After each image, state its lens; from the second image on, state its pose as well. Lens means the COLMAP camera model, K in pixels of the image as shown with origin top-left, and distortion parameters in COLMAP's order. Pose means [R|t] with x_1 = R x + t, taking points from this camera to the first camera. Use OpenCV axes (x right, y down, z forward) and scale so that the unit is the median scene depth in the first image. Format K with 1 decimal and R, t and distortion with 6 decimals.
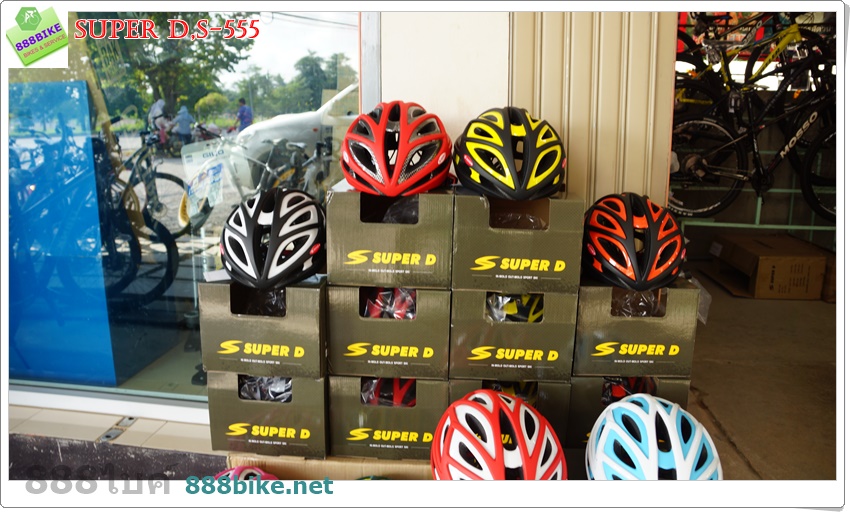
lens RADIAL K [[645.7, 0, 423.3], [0, 645.7, 243.8], [0, 0, 1]] dist [-0.182051, 0.111050]
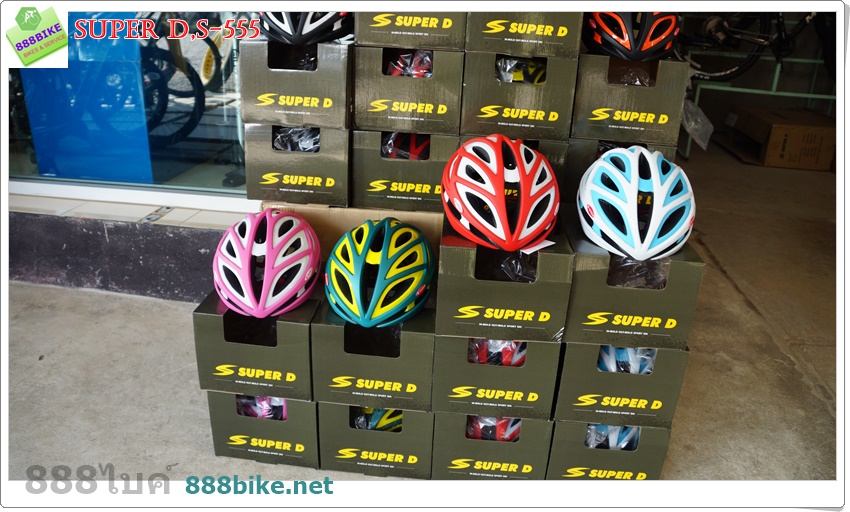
lens RADIAL K [[645.7, 0, 419.1], [0, 645.7, 247.5], [0, 0, 1]] dist [-0.182051, 0.111050]
pose [[0.998888, 0.037767, -0.028211, 0.008071], [-0.032093, 0.983167, 0.179870, 0.205915], [0.034529, -0.178765, 0.983286, -0.143466]]
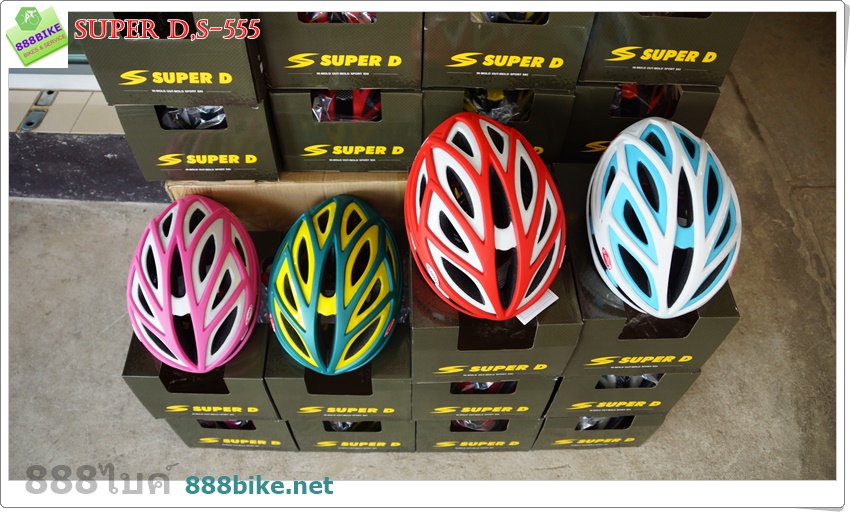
lens RADIAL K [[645.7, 0, 420.4], [0, 645.7, 254.9], [0, 0, 1]] dist [-0.182051, 0.111050]
pose [[0.998066, -0.050801, 0.035820, -0.000741], [0.013601, 0.740776, 0.671614, -0.166428], [-0.060653, -0.669828, 0.740035, 0.284742]]
